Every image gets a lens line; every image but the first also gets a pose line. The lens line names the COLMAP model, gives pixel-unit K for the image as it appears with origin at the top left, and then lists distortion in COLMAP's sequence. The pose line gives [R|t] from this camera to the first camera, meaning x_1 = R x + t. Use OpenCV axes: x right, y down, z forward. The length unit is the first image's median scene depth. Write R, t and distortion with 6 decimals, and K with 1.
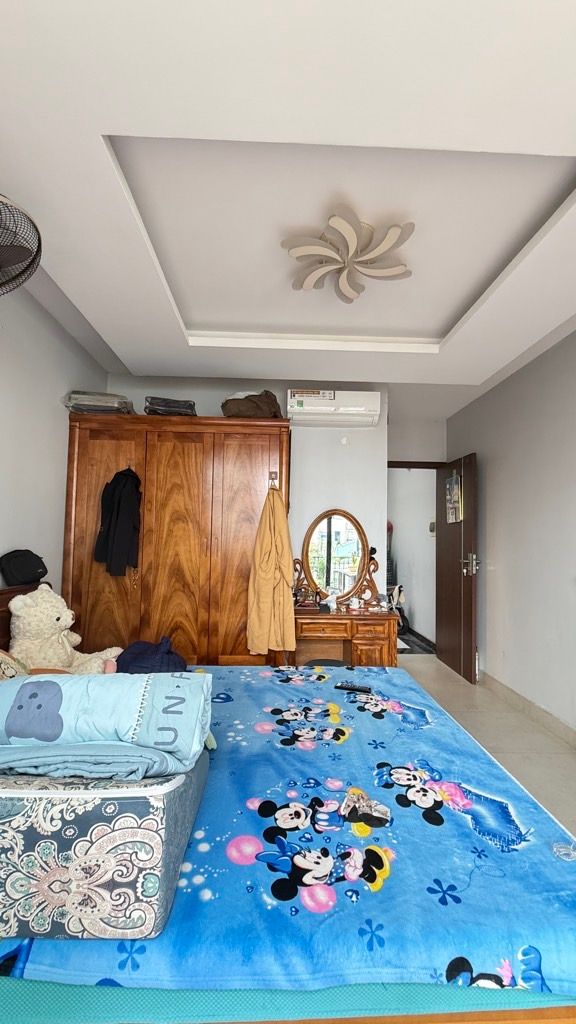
lens RADIAL K [[408.5, 0, 282.2], [0, 408.5, 507.5], [0, 0, 1]] dist [-0.000143, -0.000129]
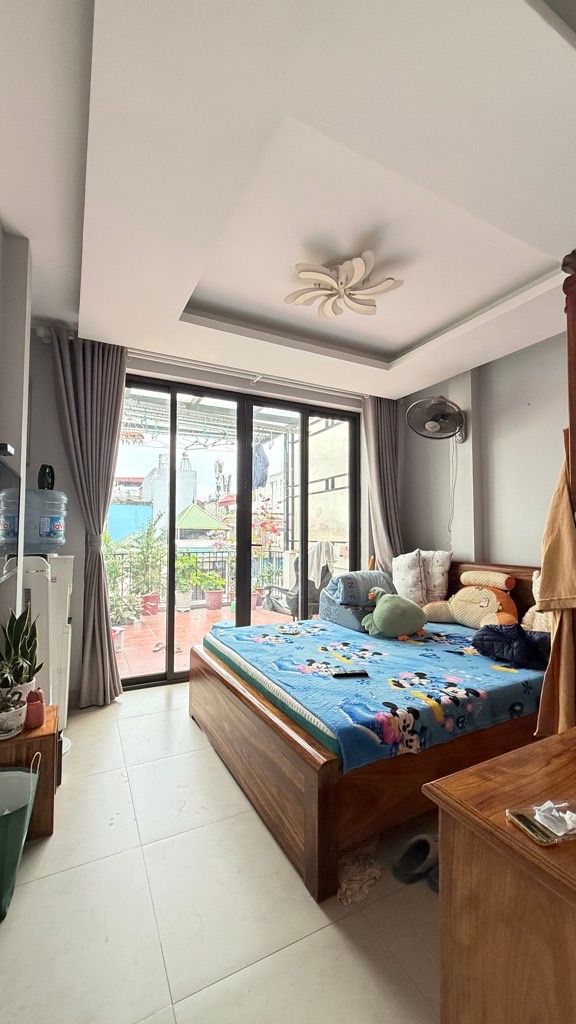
lens RADIAL K [[408.5, 0, 285.9], [0, 408.5, 516.6], [0, 0, 1]] dist [-0.000143, -0.000129]
pose [[-0.899698, -0.037069, -0.434937, 0.834584], [0.016541, 0.992777, -0.118828, 0.196365], [0.436200, -0.114103, -0.892586, 2.049387]]
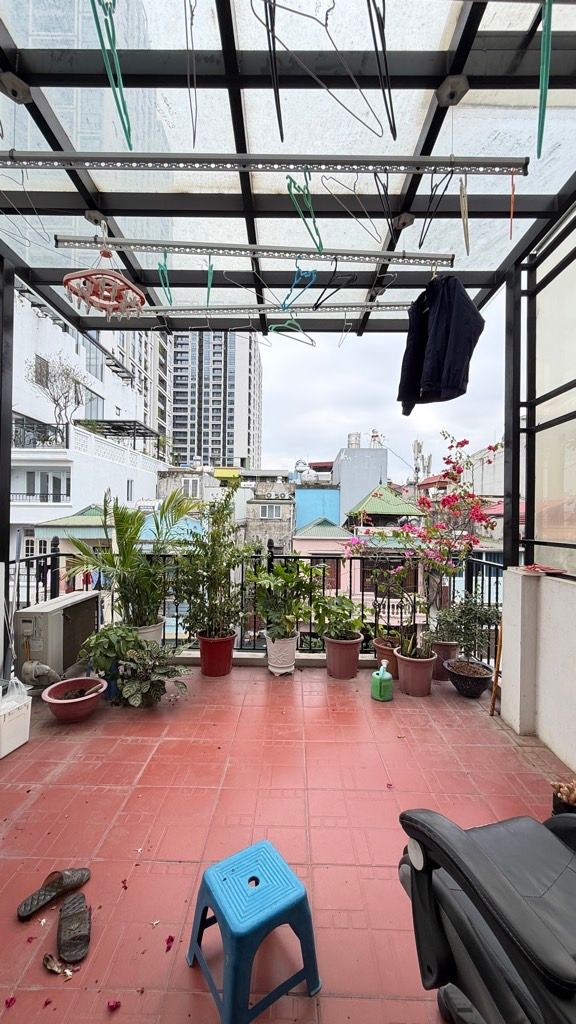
lens RADIAL K [[408.5, 0, 285.4], [0, 408.5, 518.5], [0, 0, 1]] dist [-0.000143, -0.000129]
pose [[-0.999154, -0.024876, 0.032735, 0.617757], [-0.027344, 0.996636, -0.077255, 0.153527], [-0.030703, -0.078085, -0.996474, 1.584136]]
